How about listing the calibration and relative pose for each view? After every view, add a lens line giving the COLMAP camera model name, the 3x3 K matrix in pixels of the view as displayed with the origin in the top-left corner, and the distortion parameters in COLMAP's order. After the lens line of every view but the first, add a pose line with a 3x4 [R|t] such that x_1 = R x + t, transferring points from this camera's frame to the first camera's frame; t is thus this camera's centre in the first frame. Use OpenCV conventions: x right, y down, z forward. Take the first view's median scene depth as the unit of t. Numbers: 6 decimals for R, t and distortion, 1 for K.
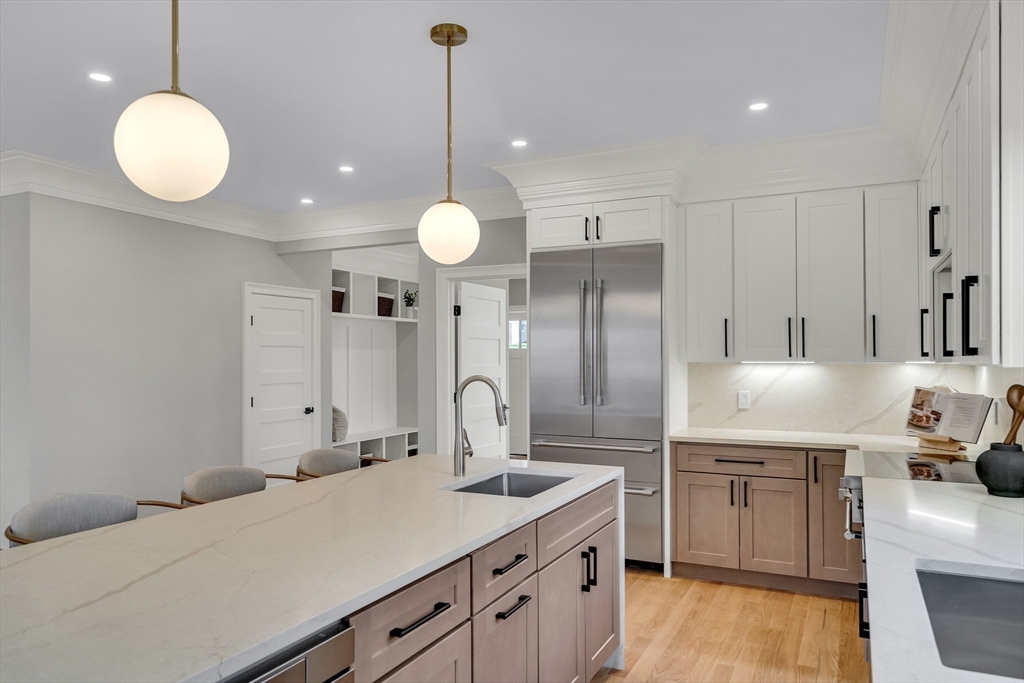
lens RADIAL K [[683.8, 0, 511.0], [0, 683.8, 353.5], [0, 0, 1]] dist [0.008119, 0.000848]
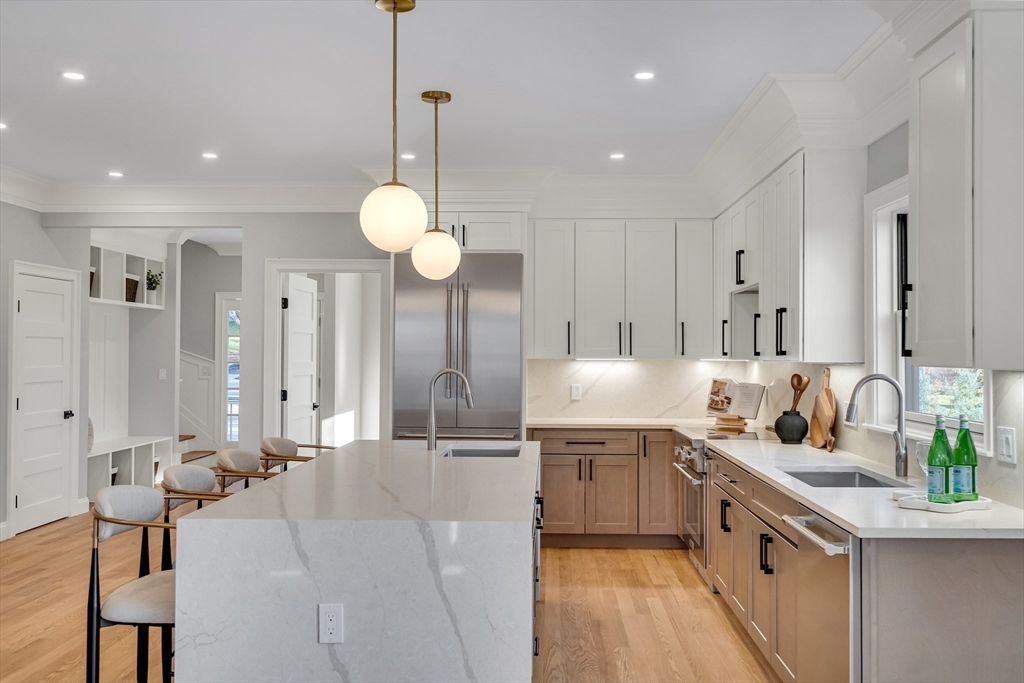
lens RADIAL K [[892.4, 0, 512.0], [0, 892.4, 341.5], [0, 0, 1]] dist [0.007253, 0.008871]
pose [[0.915558, 0.012700, 0.401986, -0.409609], [-0.009955, 0.999911, -0.008918, -0.002647], [-0.402064, 0.004163, 0.915602, -0.368203]]
